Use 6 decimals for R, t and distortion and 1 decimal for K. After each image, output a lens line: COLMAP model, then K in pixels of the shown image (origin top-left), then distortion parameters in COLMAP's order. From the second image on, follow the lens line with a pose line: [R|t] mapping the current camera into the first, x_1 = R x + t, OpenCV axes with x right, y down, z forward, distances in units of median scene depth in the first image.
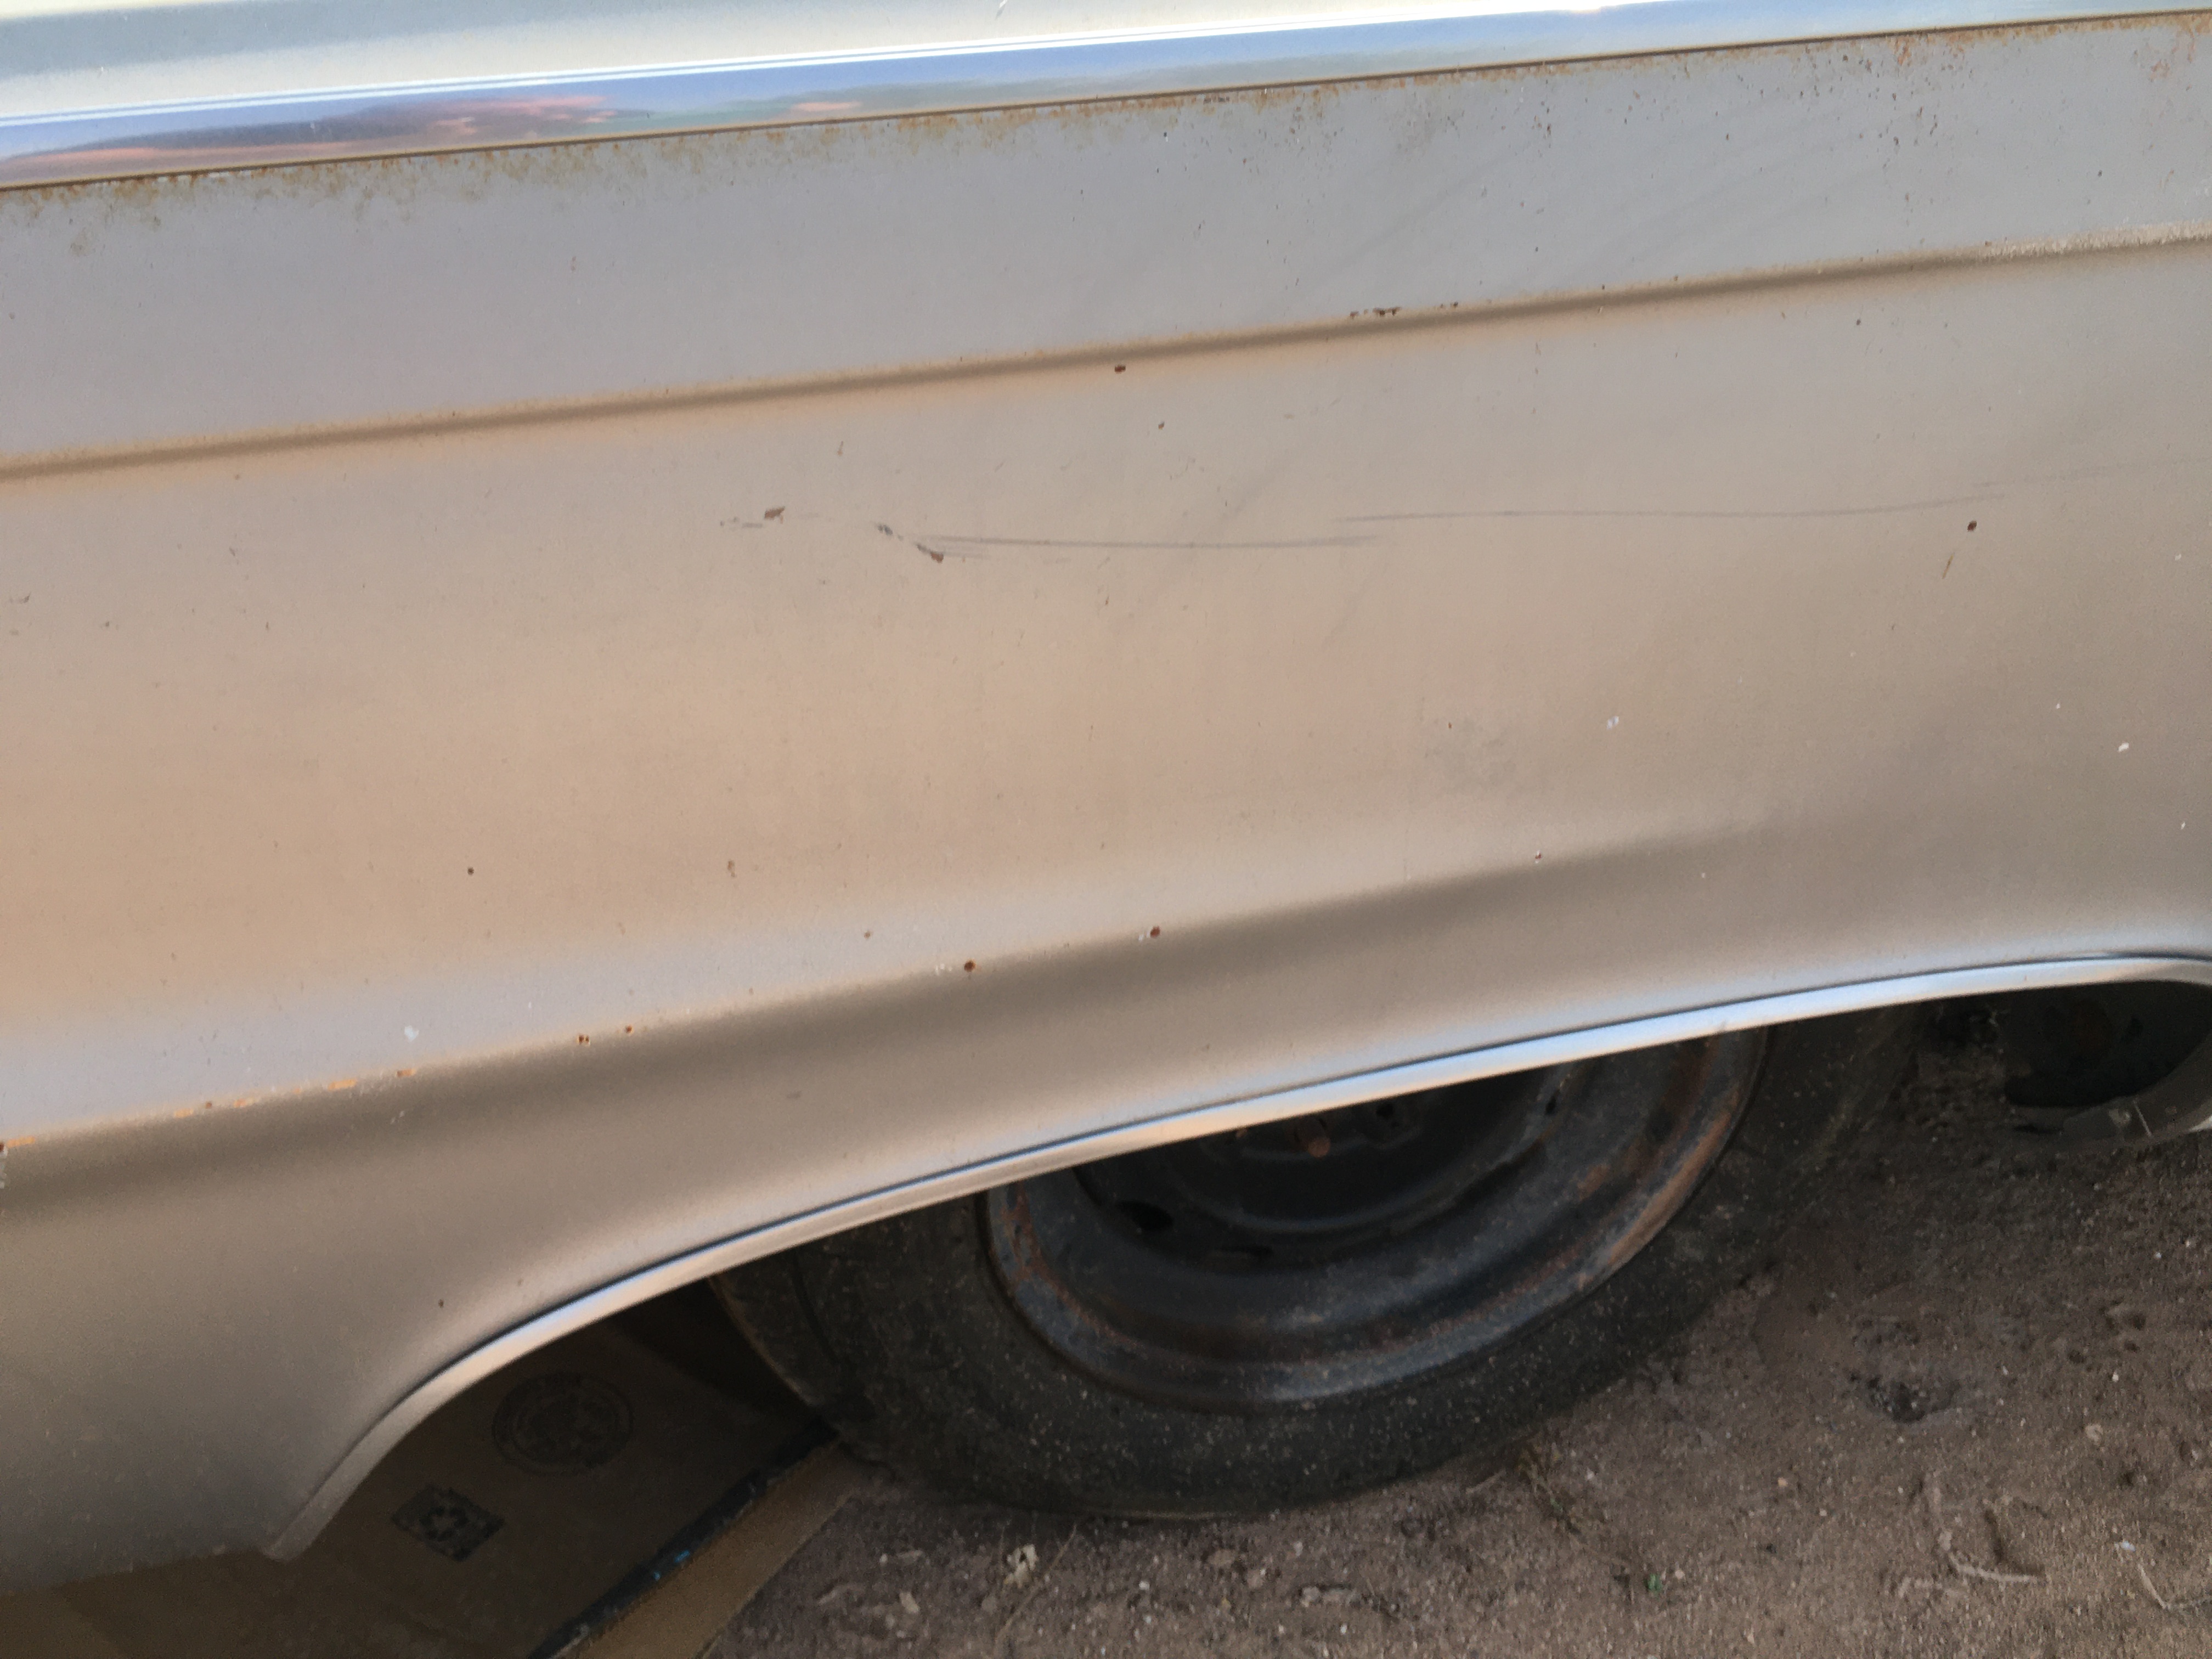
lens RADIAL K [[1882.6, 0, 1121.7], [0, 1882.6, 844.8], [0, 0, 1]] dist [0.077326, -0.094159]
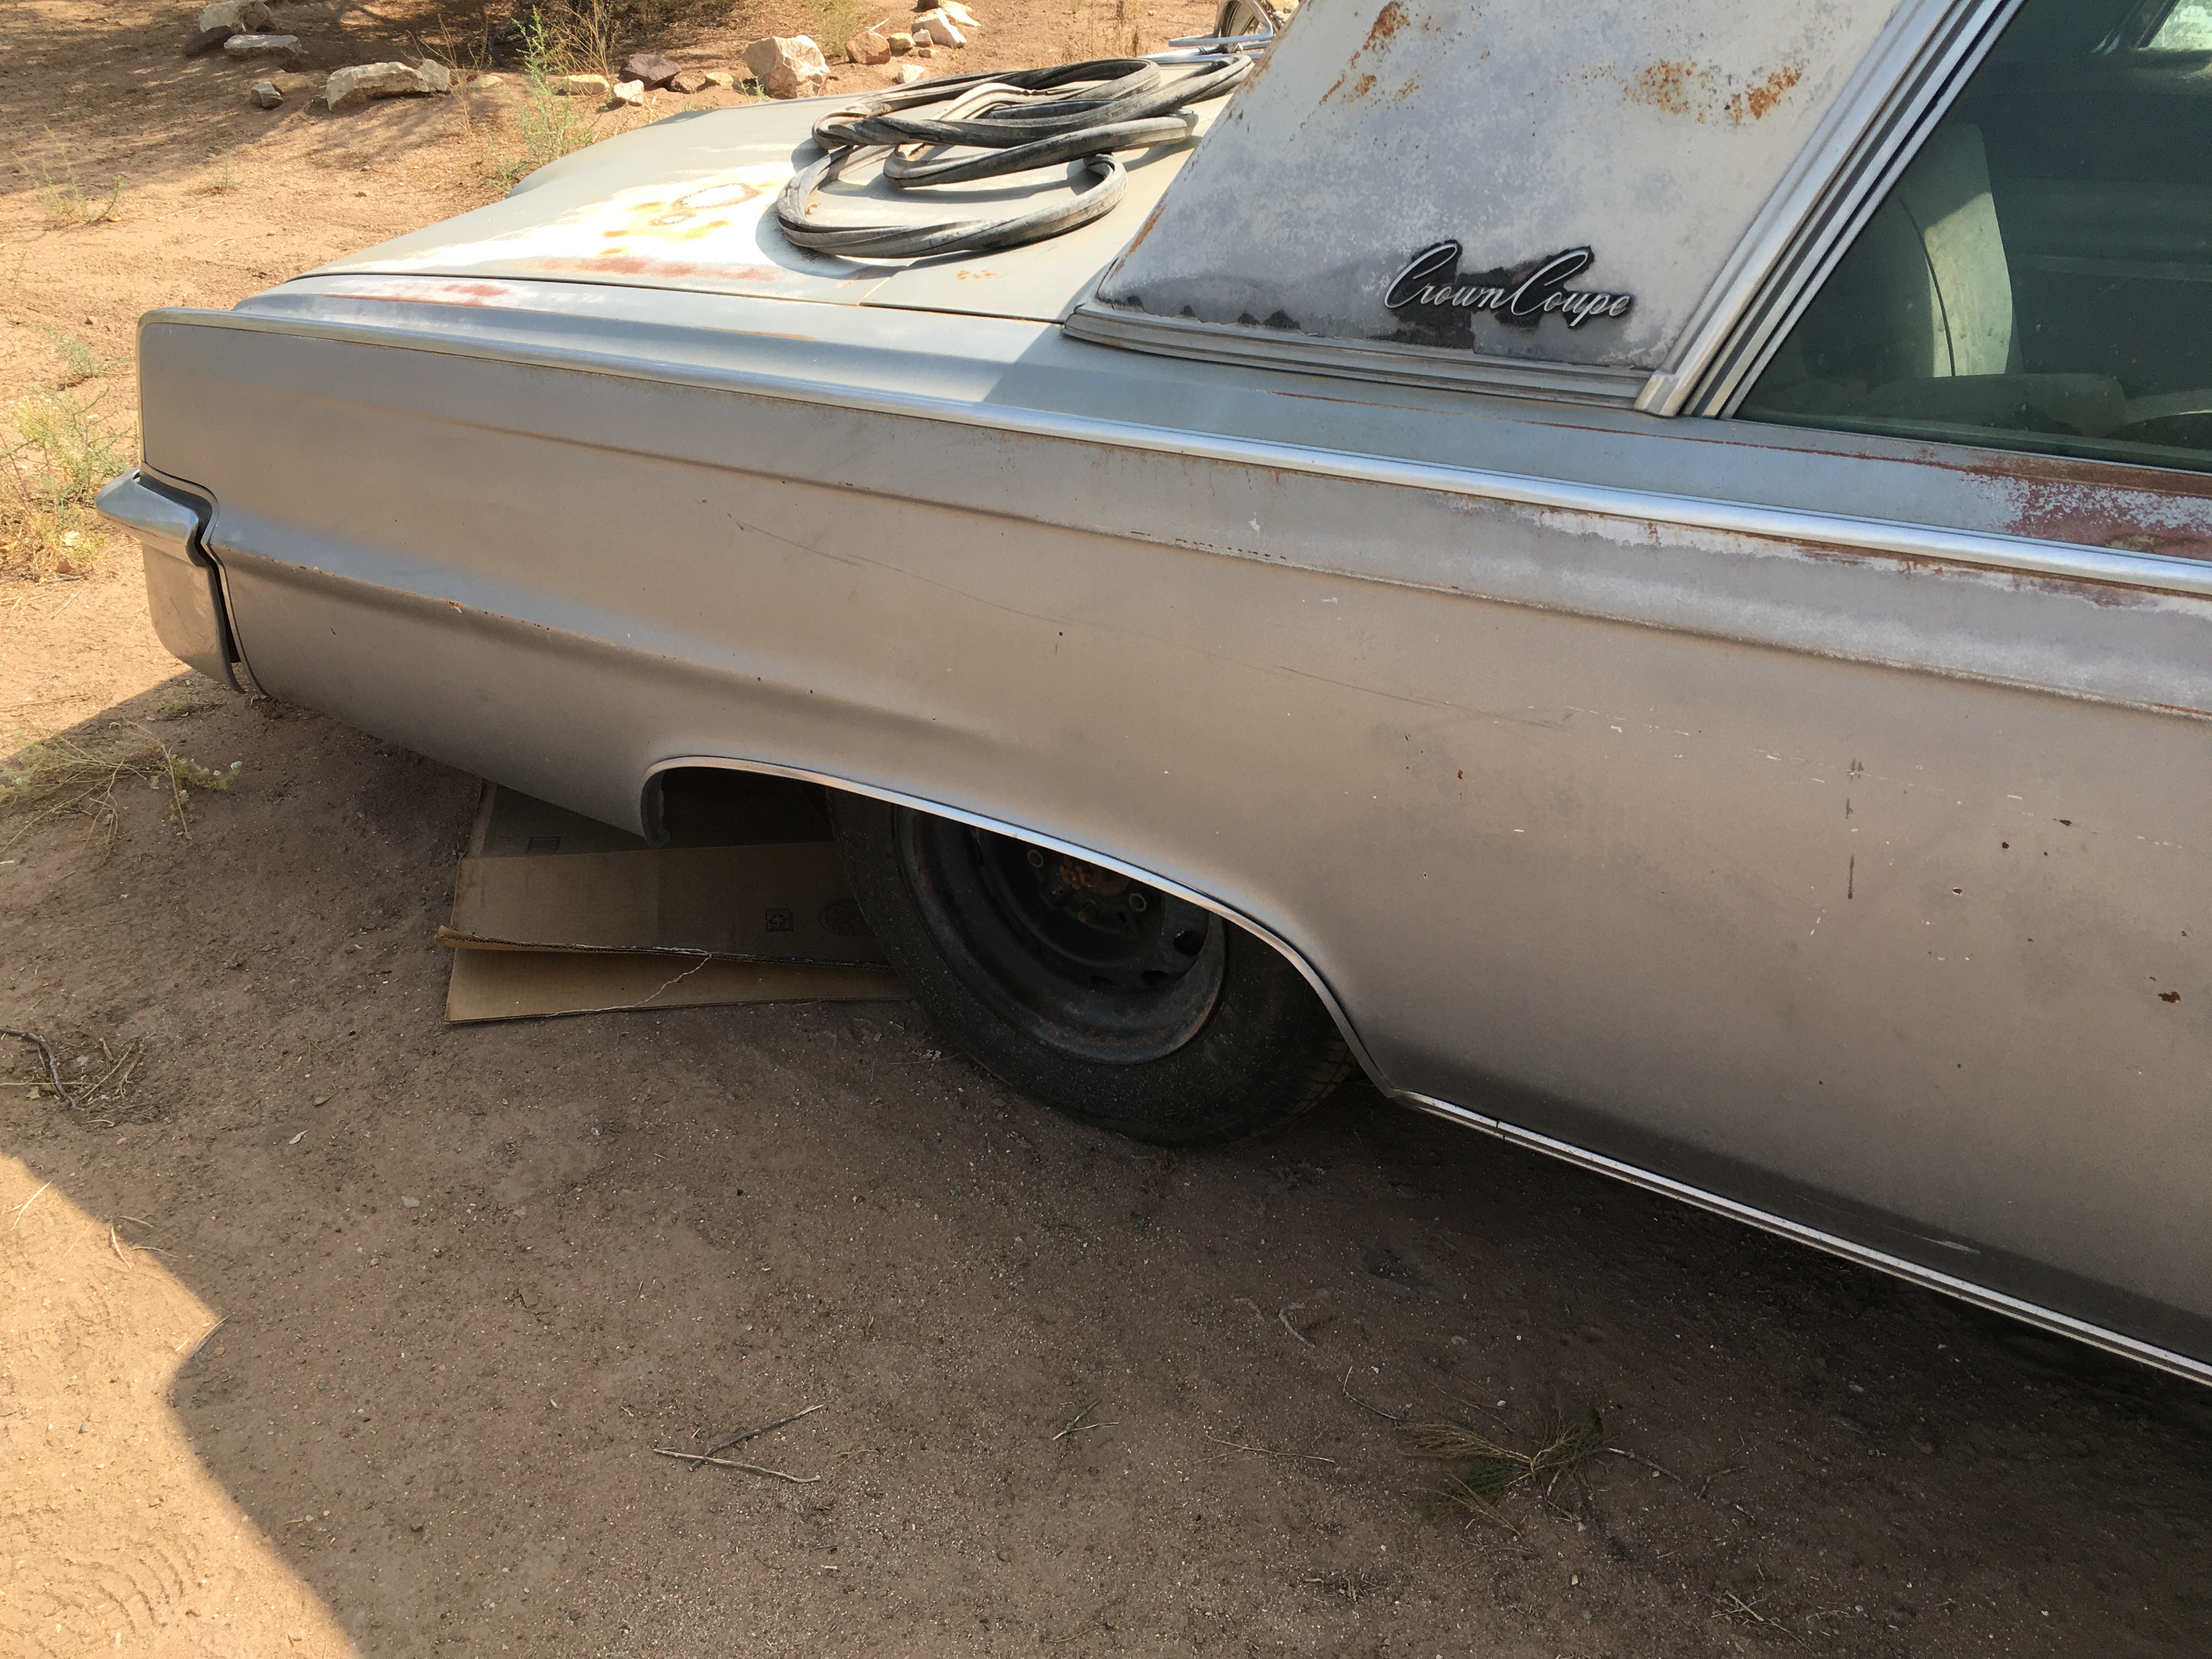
lens RADIAL K [[1882.6, 0, 1123.9], [0, 1882.6, 818.3], [0, 0, 1]] dist [0.077326, -0.094159]
pose [[0.638106, 0.331882, -0.694748, 1.424407], [-0.371224, 0.923140, 0.100027, -0.141795], [0.674547, 0.194079, 0.712263, -0.367954]]
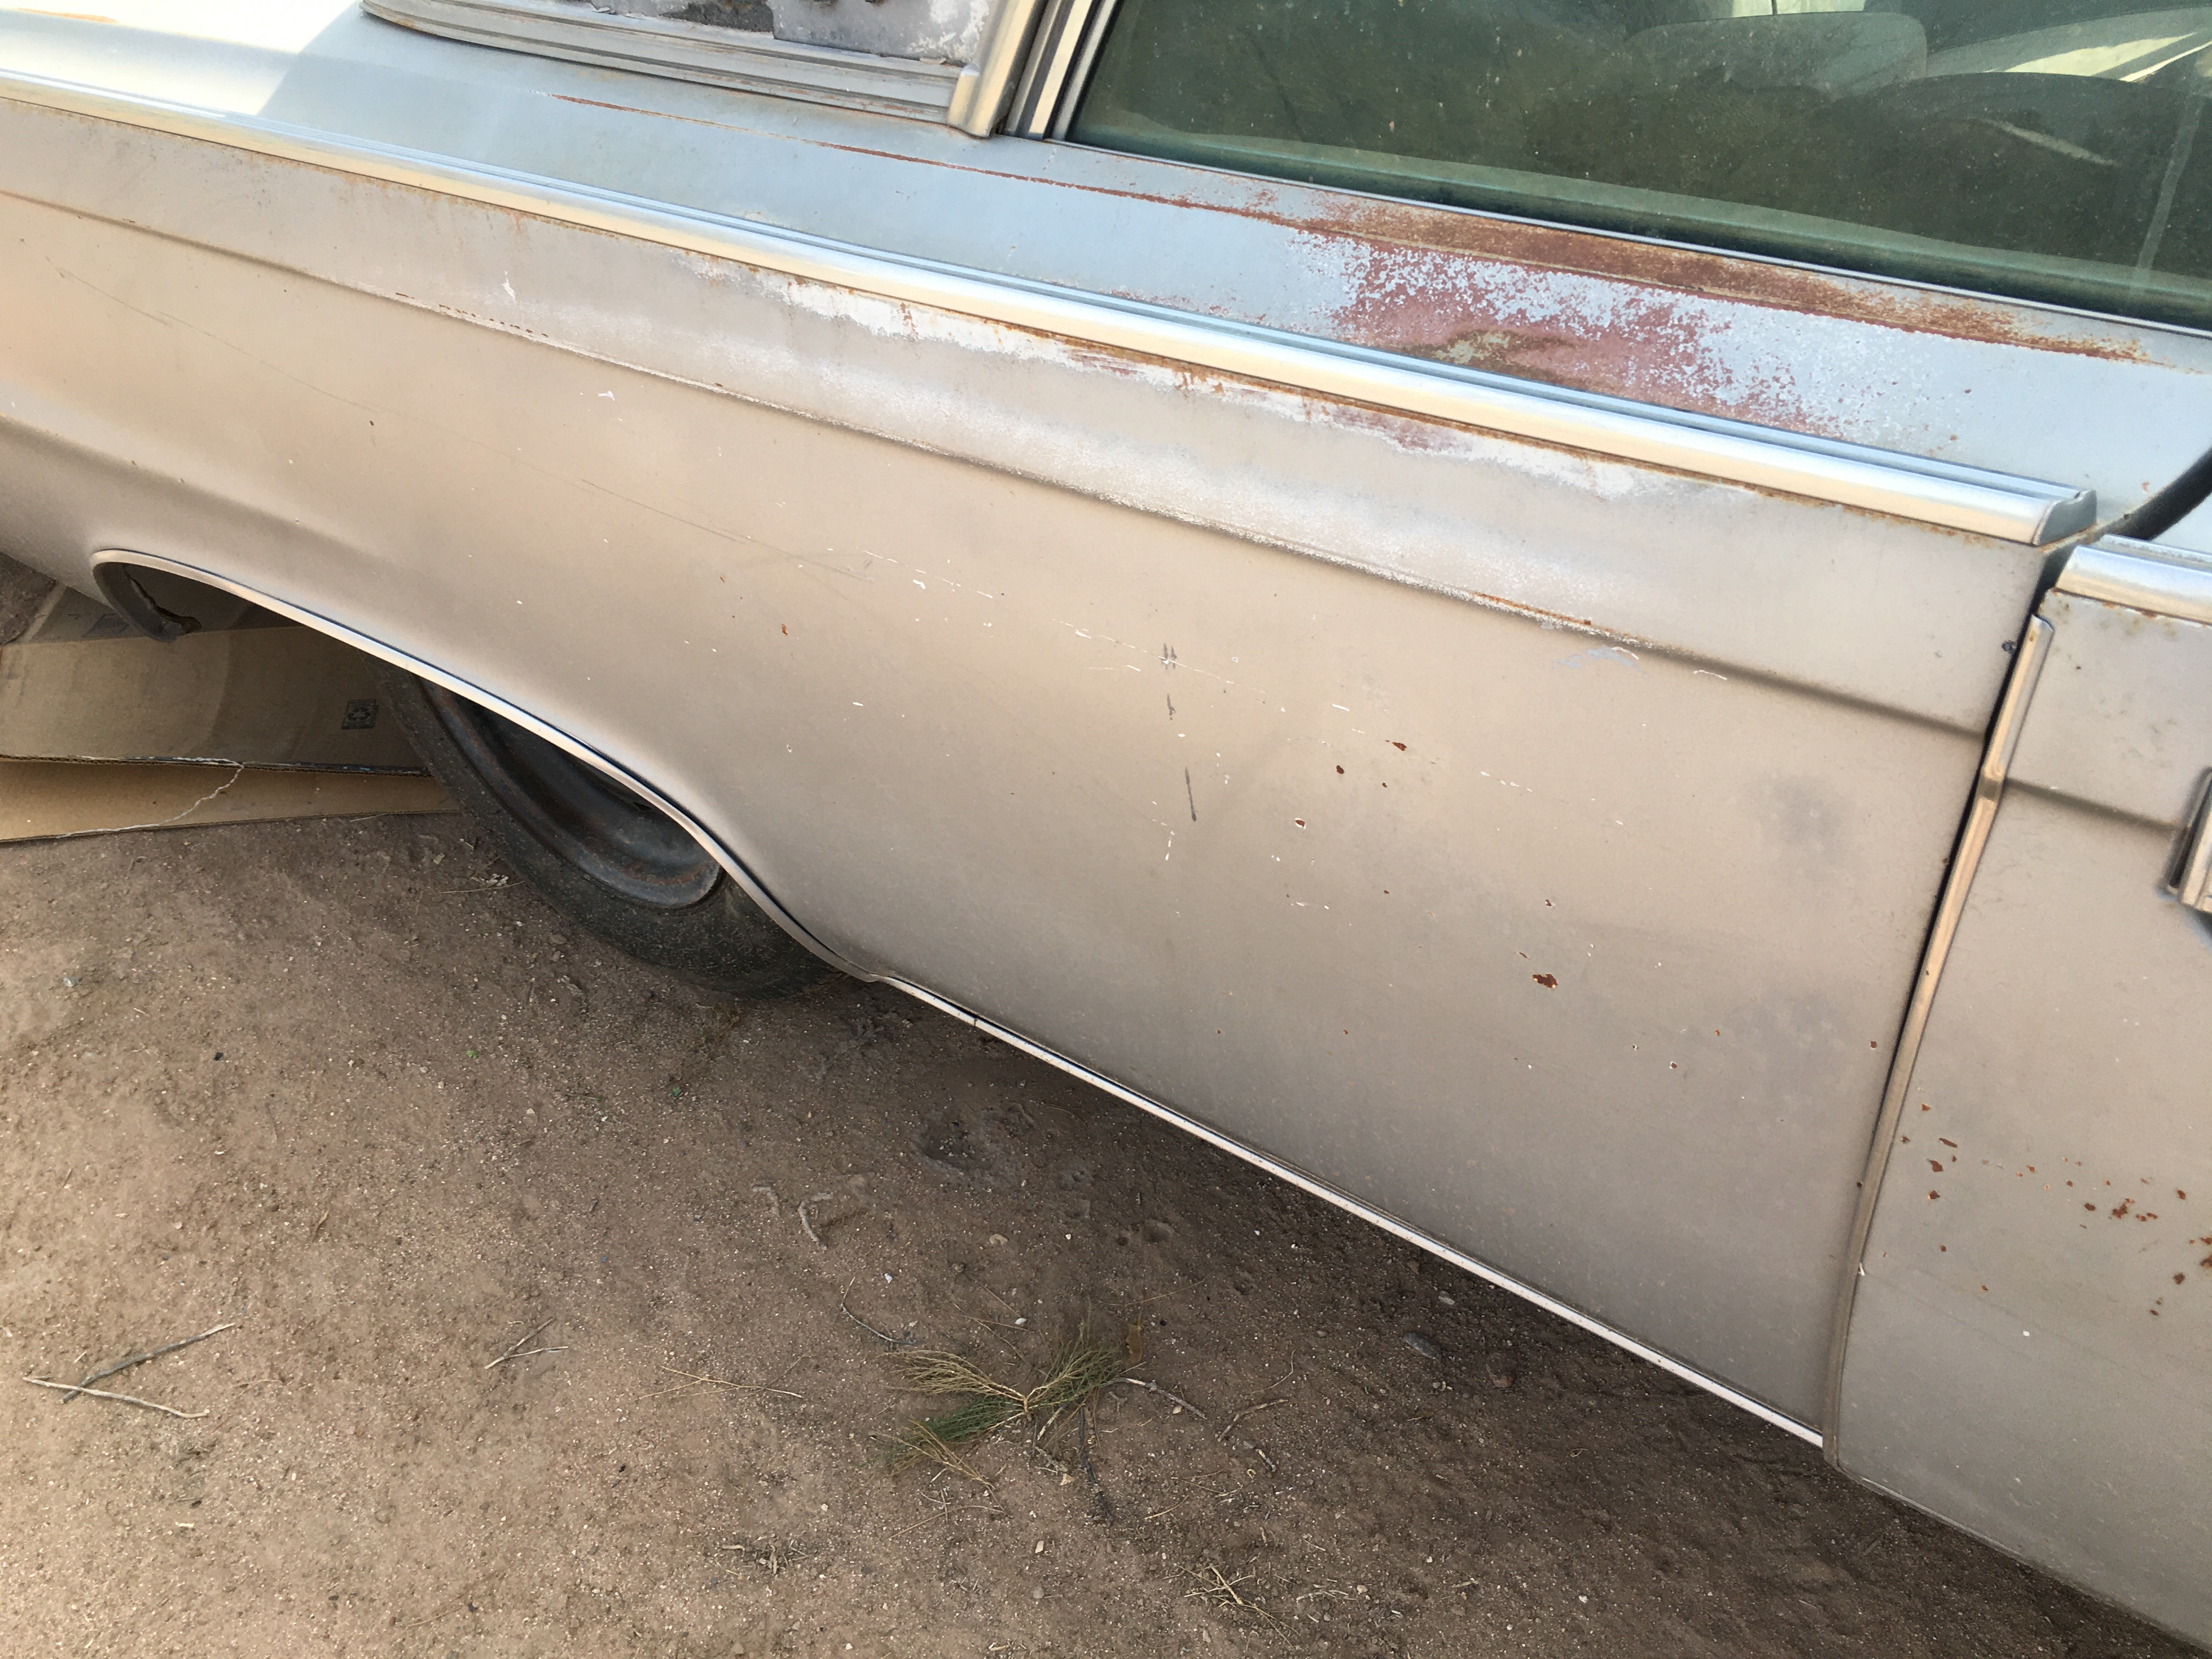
lens RADIAL K [[1882.6, 0, 1122.1], [0, 1882.6, 827.3], [0, 0, 1]] dist [0.077326, -0.094159]
pose [[0.601908, 0.451096, -0.658953, 1.467021], [-0.352256, 0.890533, 0.287866, -0.391374], [0.716674, 0.058852, 0.694921, 0.176435]]
